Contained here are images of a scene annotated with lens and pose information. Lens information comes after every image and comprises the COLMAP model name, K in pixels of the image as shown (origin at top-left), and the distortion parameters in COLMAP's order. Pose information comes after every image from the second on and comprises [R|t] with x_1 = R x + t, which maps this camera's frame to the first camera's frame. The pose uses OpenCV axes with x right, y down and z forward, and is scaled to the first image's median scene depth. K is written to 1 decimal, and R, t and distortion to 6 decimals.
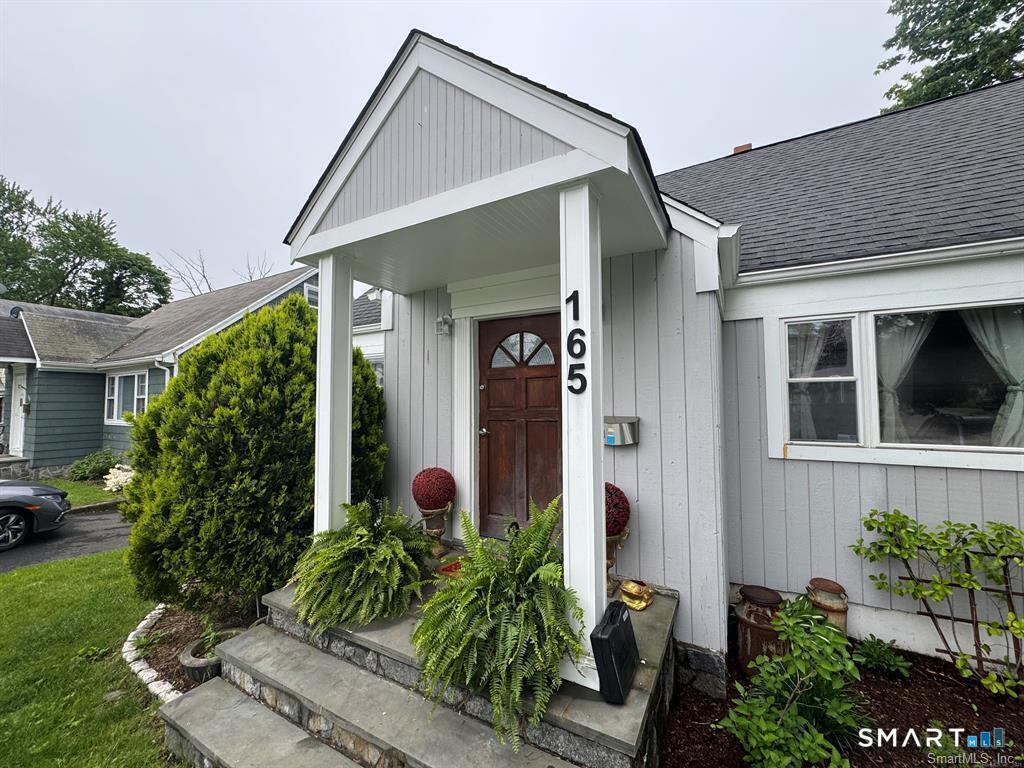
lens RADIAL K [[409.9, 0, 509.4], [0, 409.9, 383.9], [0, 0, 1]] dist [-0.004528, -0.000968]
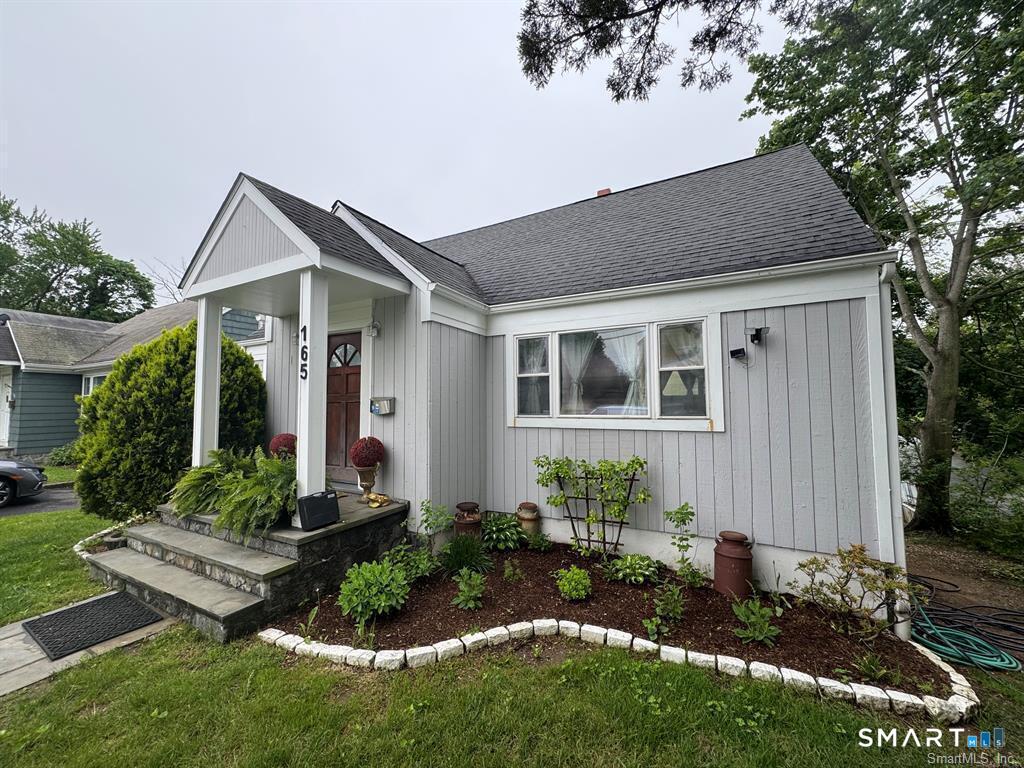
lens RADIAL K [[409.9, 0, 511.5], [0, 409.9, 384.8], [0, 0, 1]] dist [-0.004528, -0.000968]
pose [[0.999847, 0.000043, 0.017502, 0.651180], [0.000074, 0.999977, -0.006713, 0.037244], [-0.017502, 0.006713, 0.999824, -0.551417]]
